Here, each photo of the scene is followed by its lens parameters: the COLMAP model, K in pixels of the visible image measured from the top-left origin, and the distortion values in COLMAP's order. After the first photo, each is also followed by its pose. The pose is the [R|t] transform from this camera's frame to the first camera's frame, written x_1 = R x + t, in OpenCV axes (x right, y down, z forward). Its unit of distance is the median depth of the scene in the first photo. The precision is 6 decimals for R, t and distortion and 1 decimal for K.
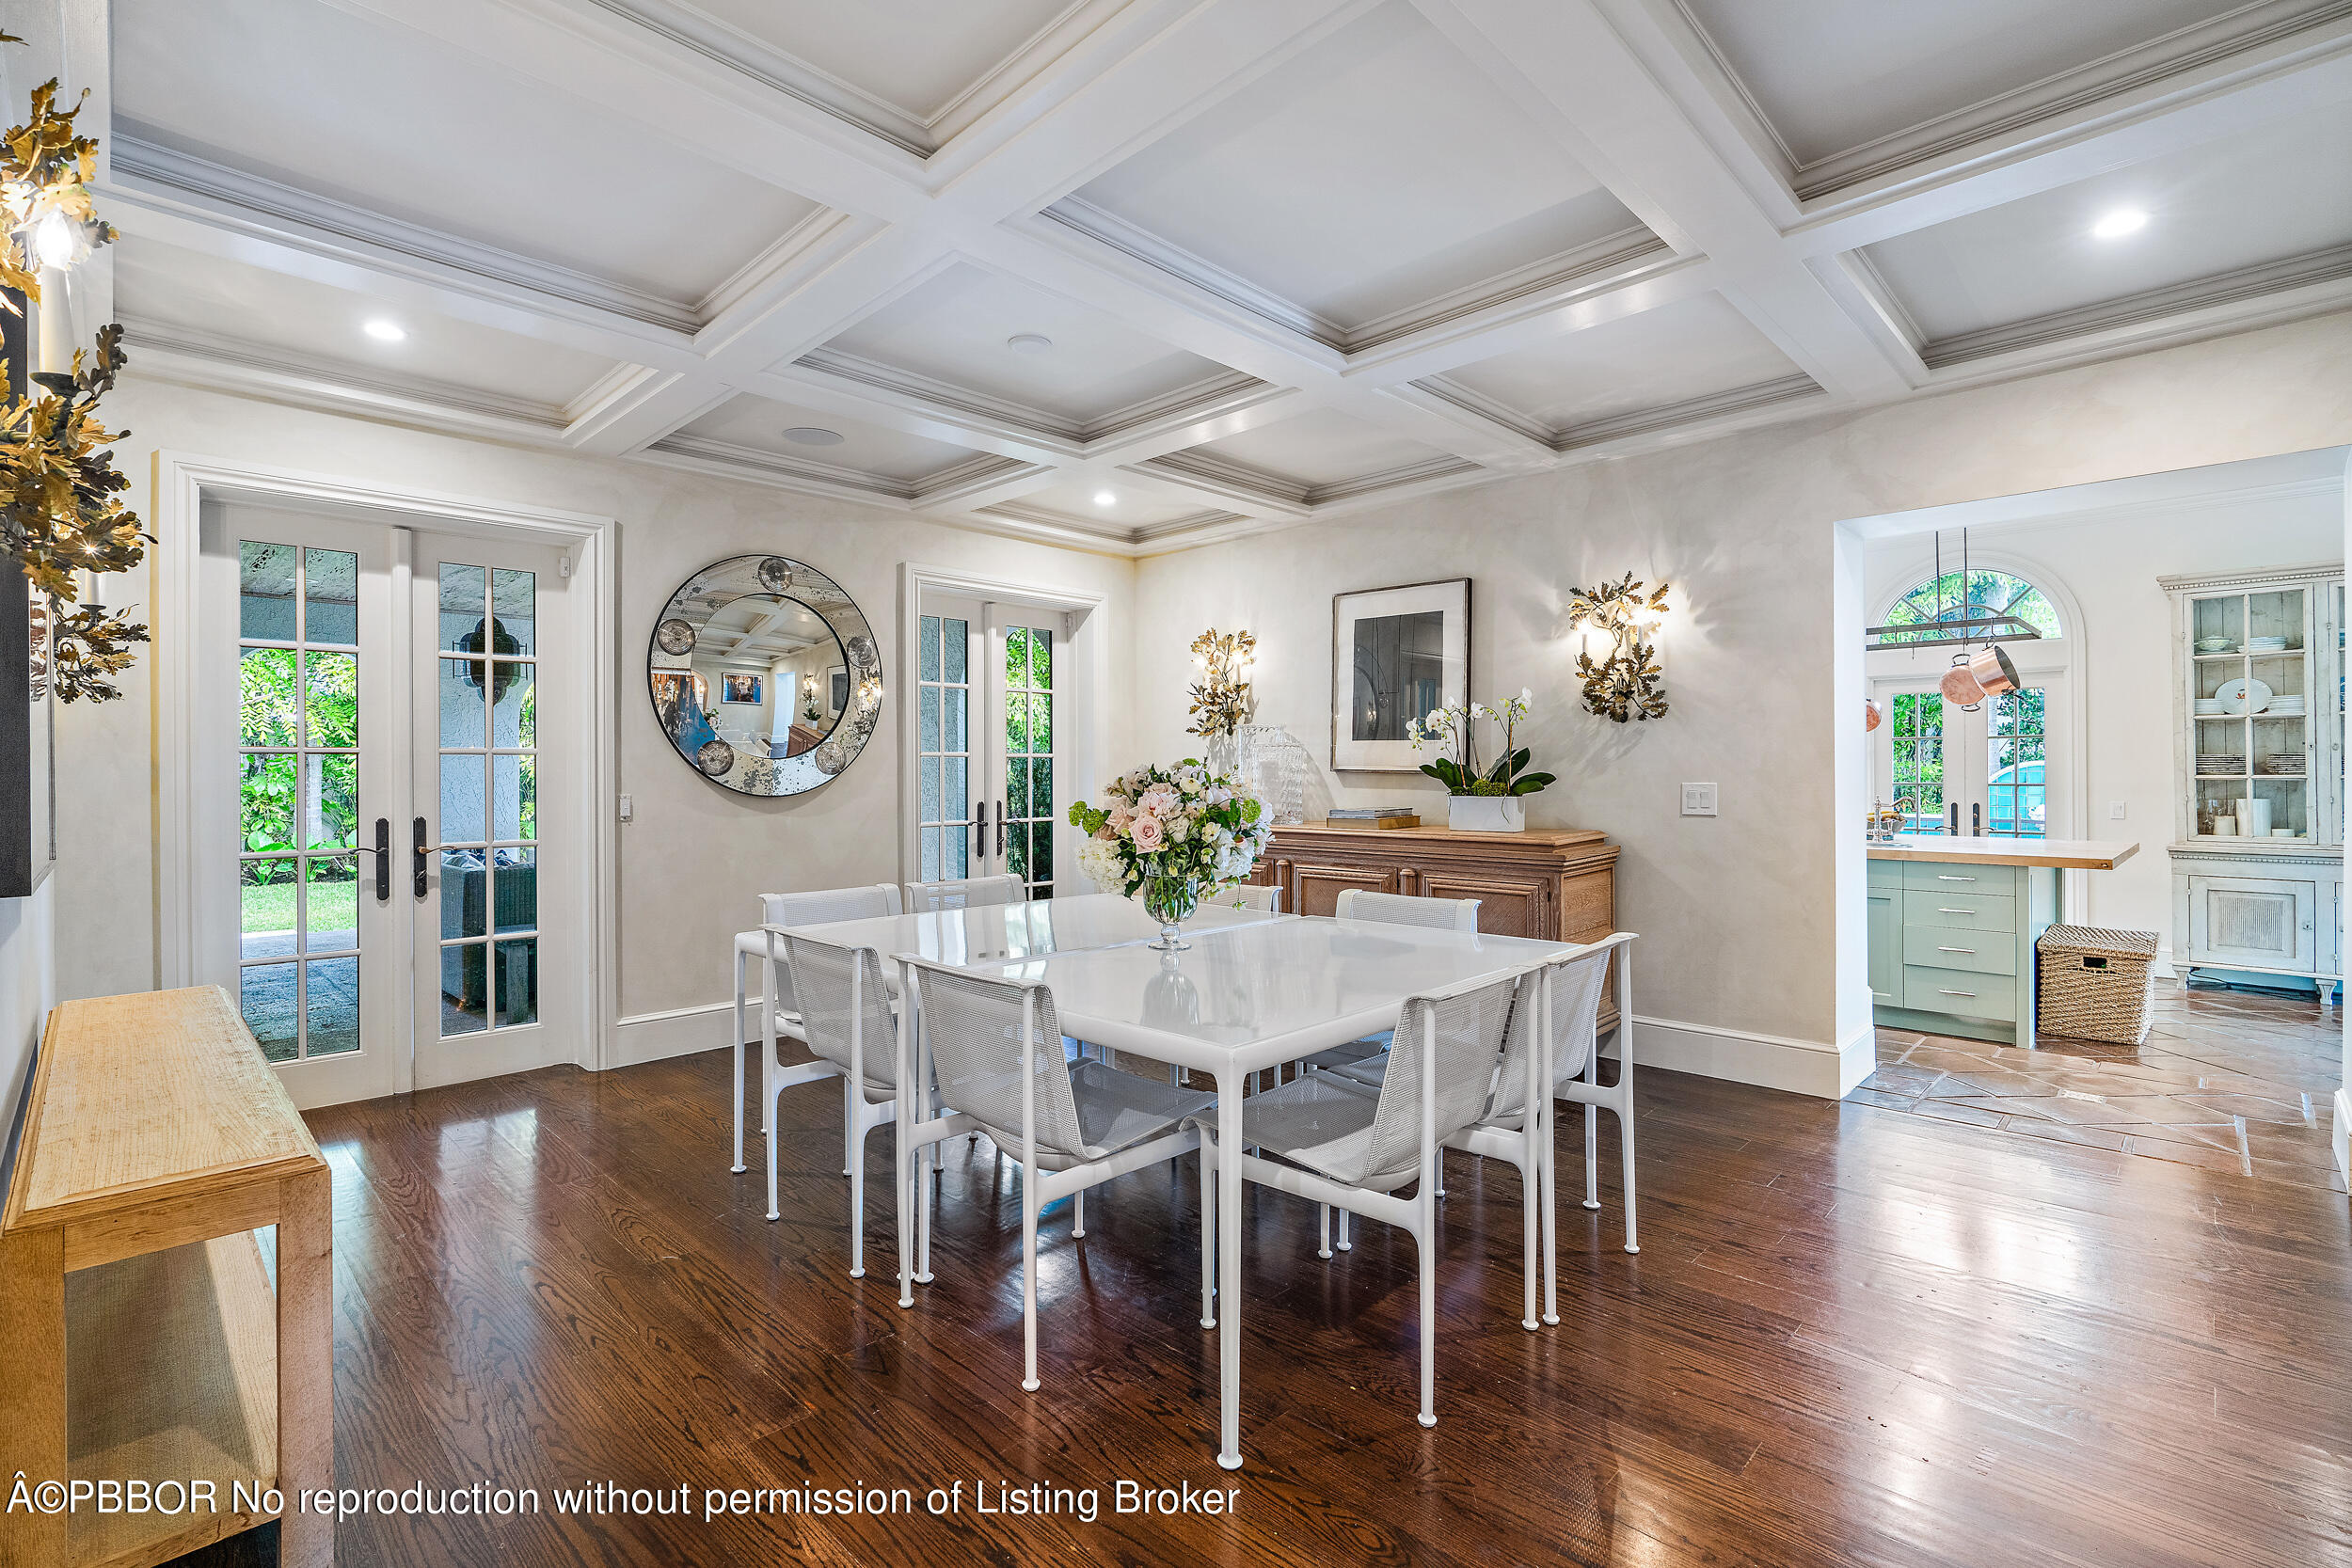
lens RADIAL K [[1073.0, 0, 1177.2], [0, 1073.0, 786.9], [0, 0, 1]] dist [-0.001193, 0.000238]
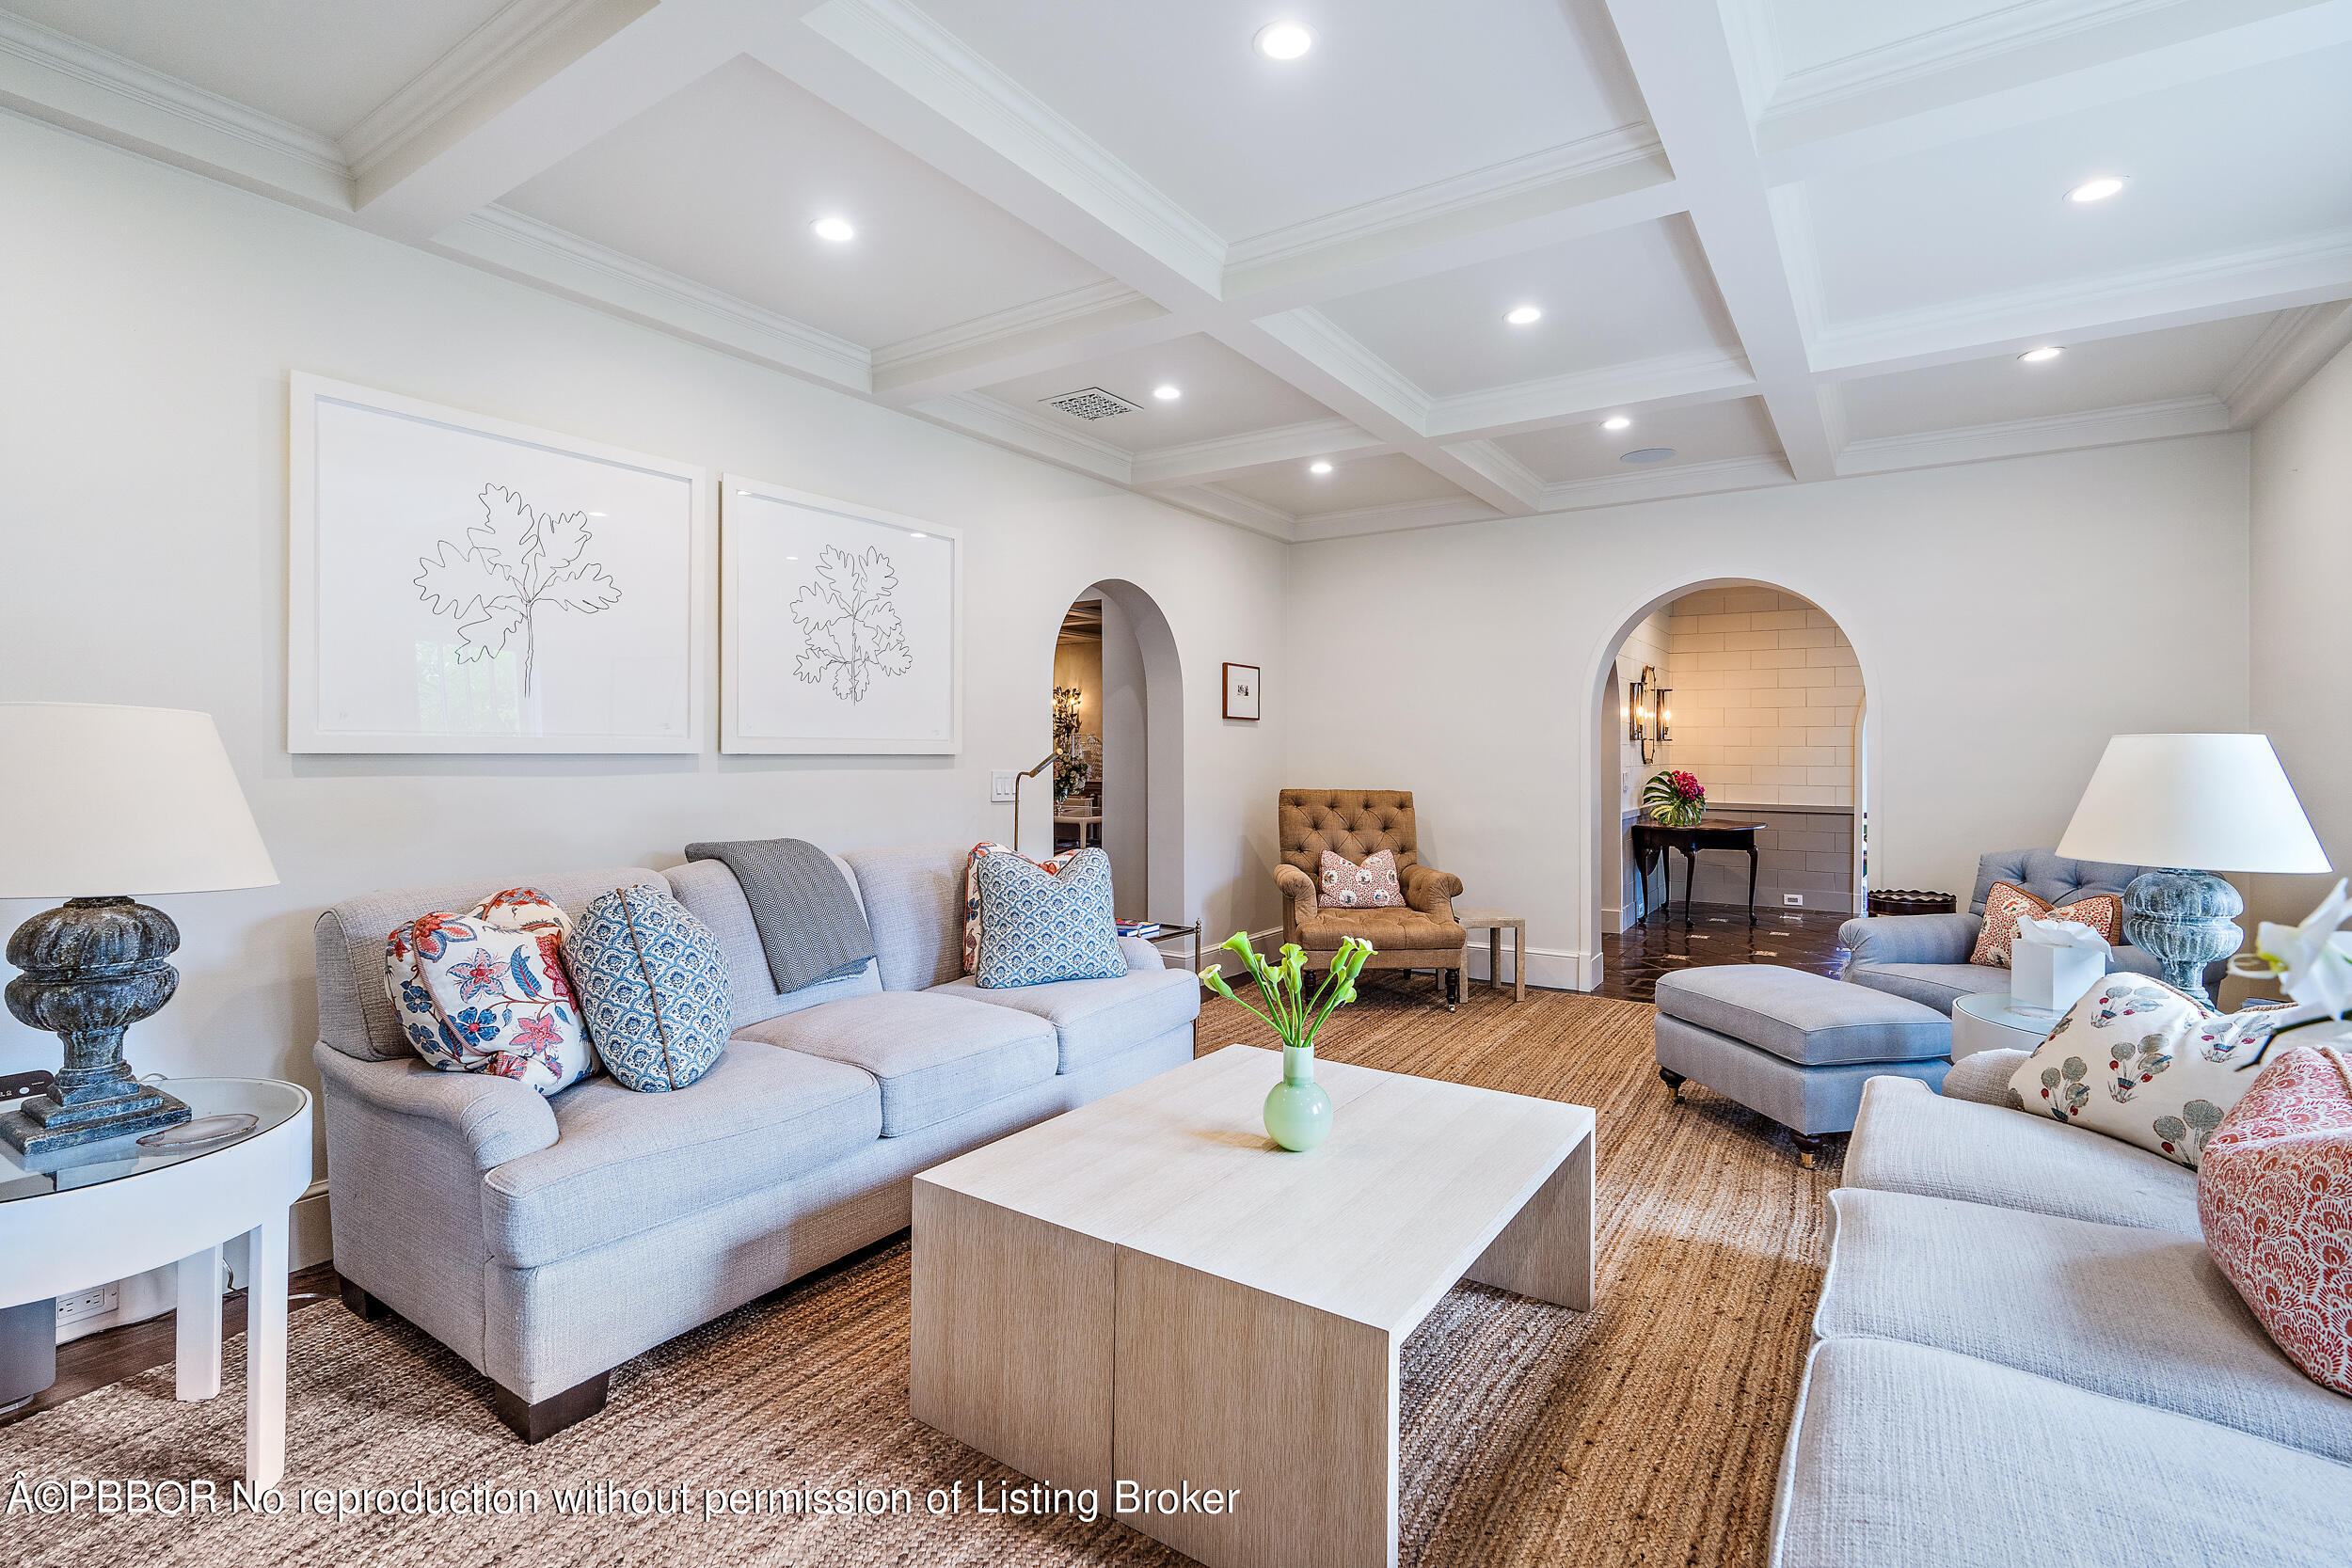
lens RADIAL K [[1073.0, 0, 1176.2], [0, 1073.0, 770.6], [0, 0, 1]] dist [-0.001193, 0.000238]
pose [[0.983154, 0.003177, 0.182751, -0.216506], [-0.003453, 0.999993, 0.001190, 0.025044], [-0.182746, -0.001801, 0.983159, -1.894685]]
